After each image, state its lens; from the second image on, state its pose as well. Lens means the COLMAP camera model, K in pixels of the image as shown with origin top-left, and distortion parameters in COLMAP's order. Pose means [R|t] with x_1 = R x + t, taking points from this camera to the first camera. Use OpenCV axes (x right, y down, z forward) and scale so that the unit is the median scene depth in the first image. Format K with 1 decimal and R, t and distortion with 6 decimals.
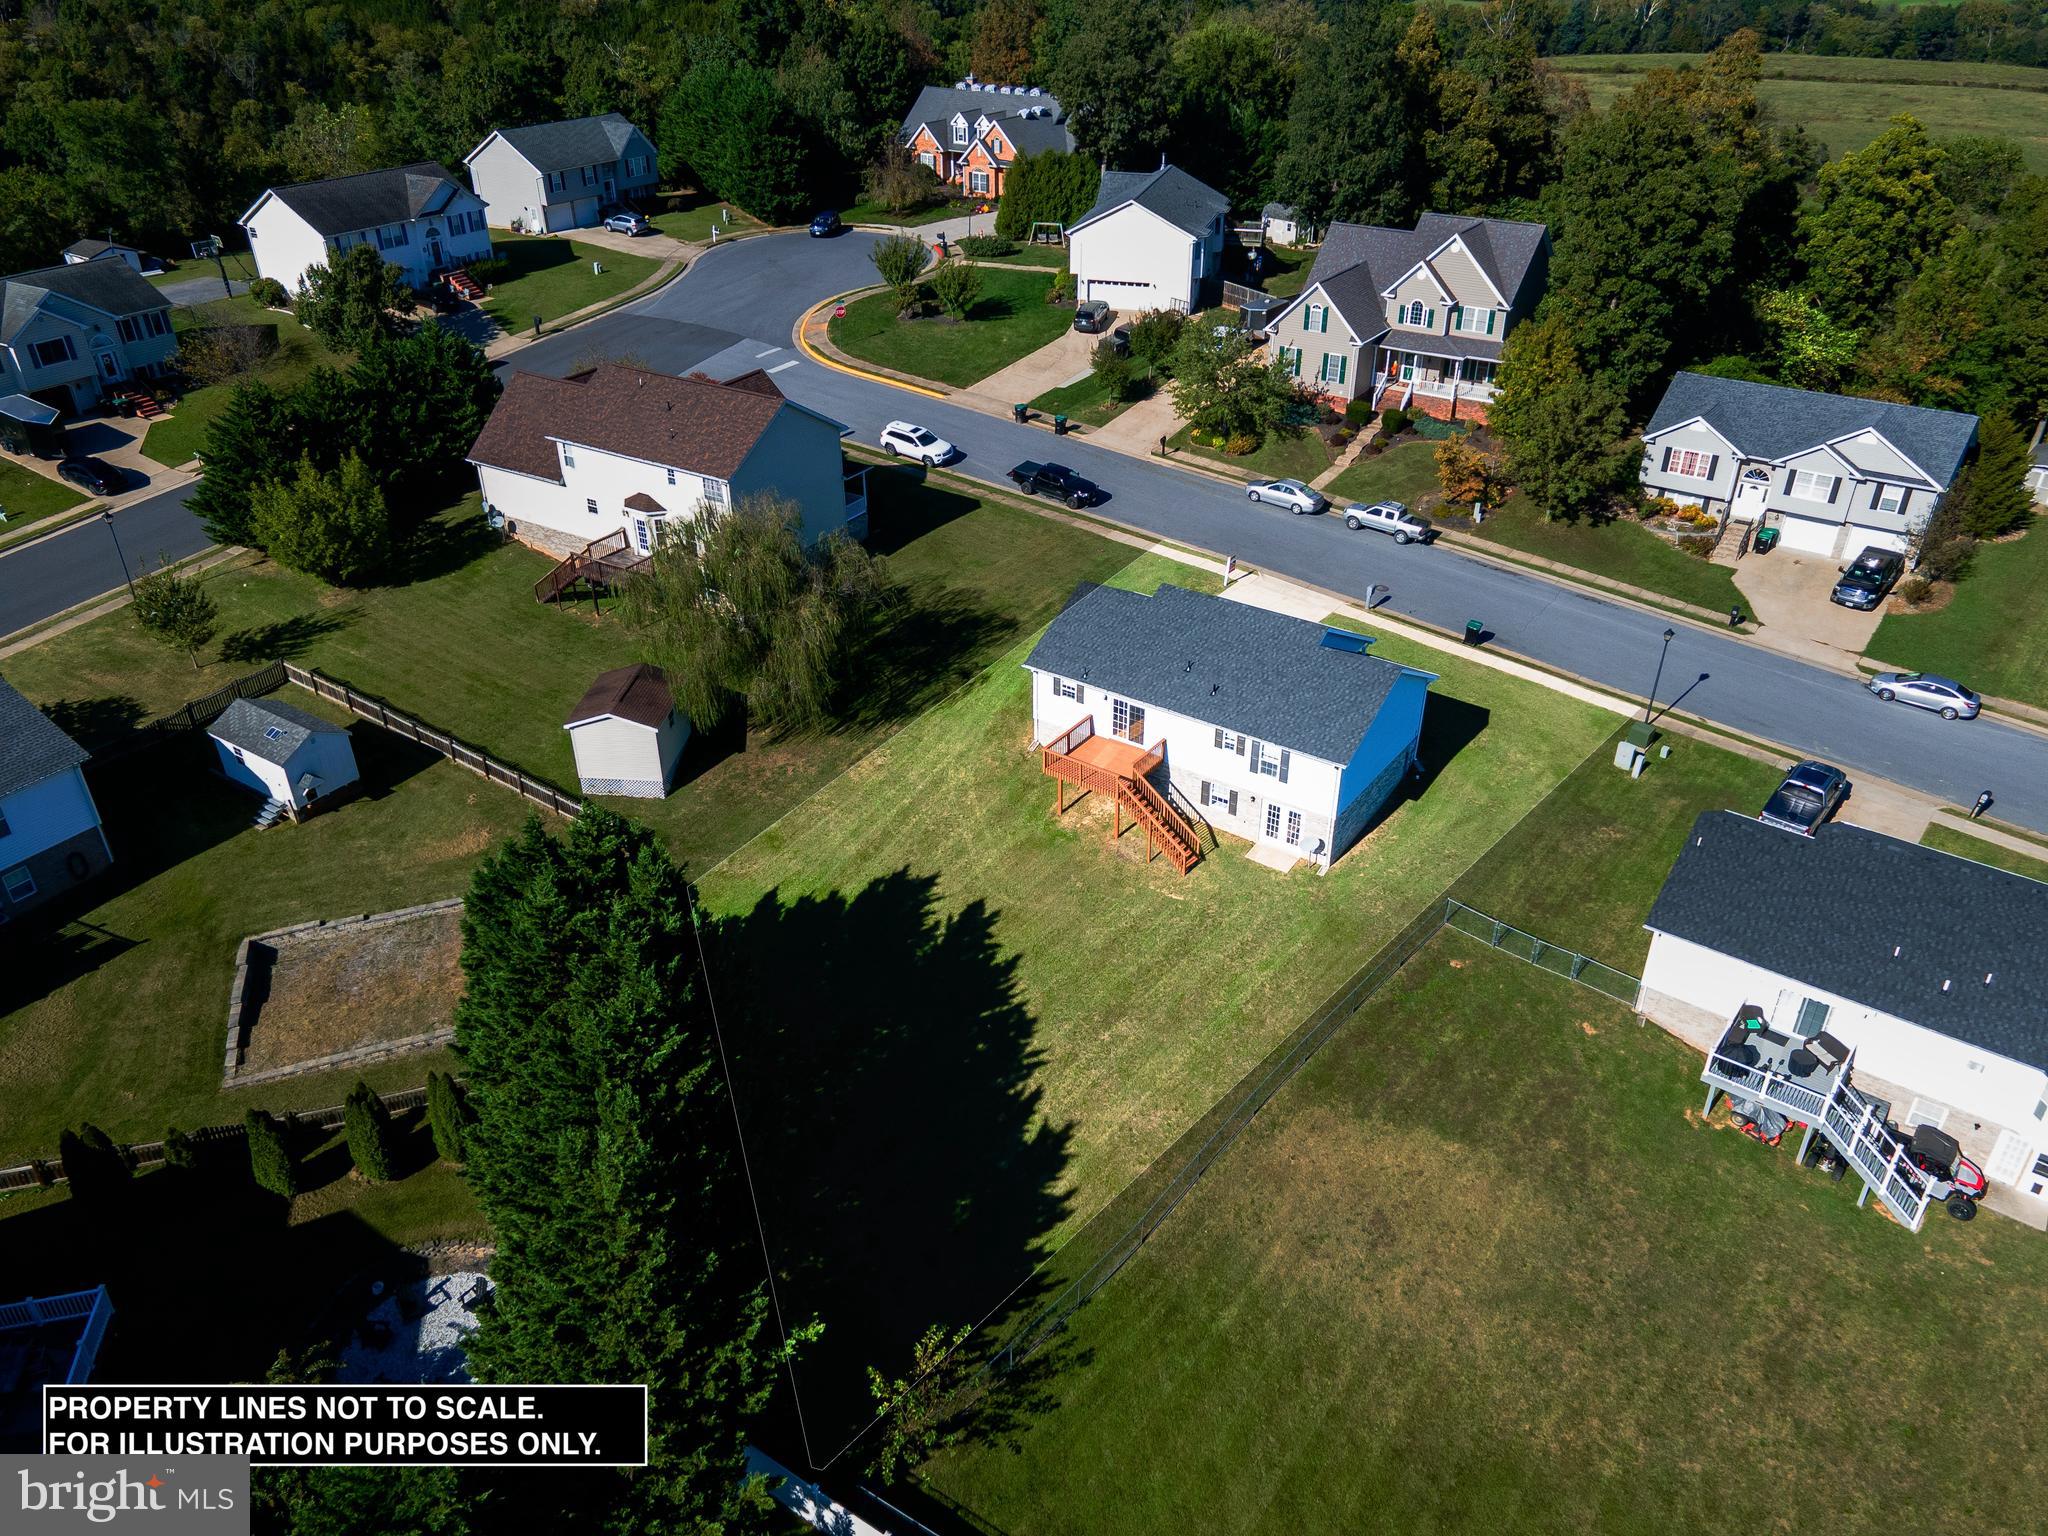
lens RADIAL K [[1462.7, 0, 1023.6], [0, 1462.7, 774.0], [0, 0, 1]] dist [-0.004283, 0.069021]
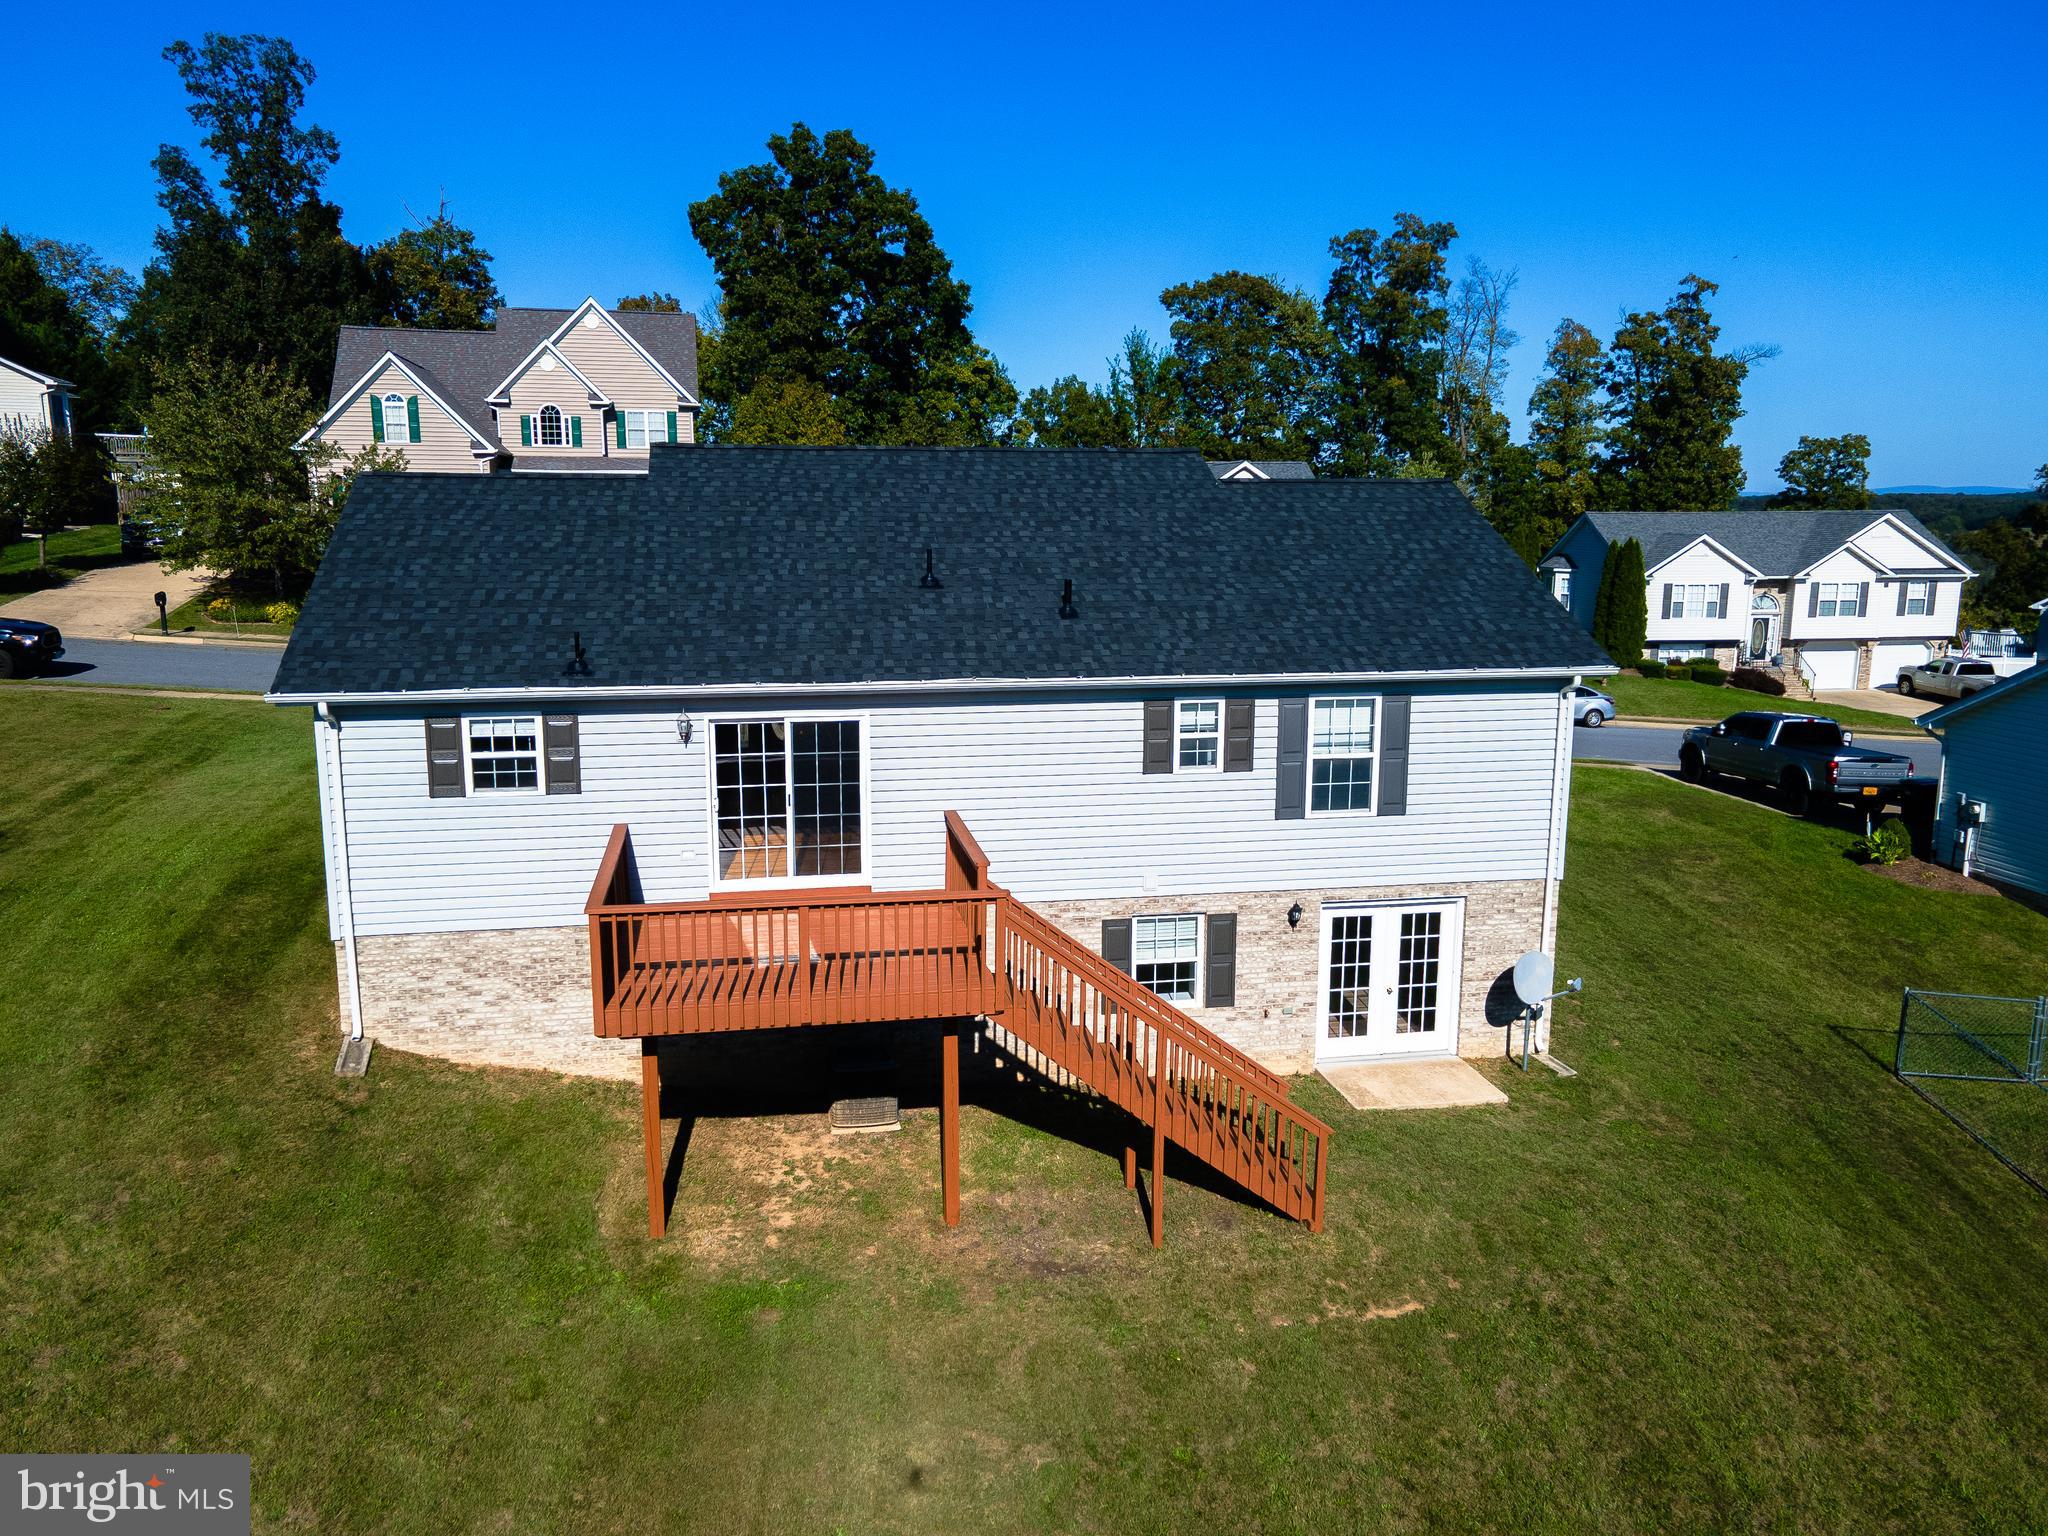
lens RADIAL K [[1481.5, 0, 1016.1], [0, 1481.5, 764.3], [0, 0, 1]] dist [0.002922, 0.073940]
pose [[0.690675, -0.115866, 0.713823, -0.090734], [0.371208, 0.903919, -0.212449, 0.030816], [-0.620623, 0.411709, 0.667325, 0.782001]]
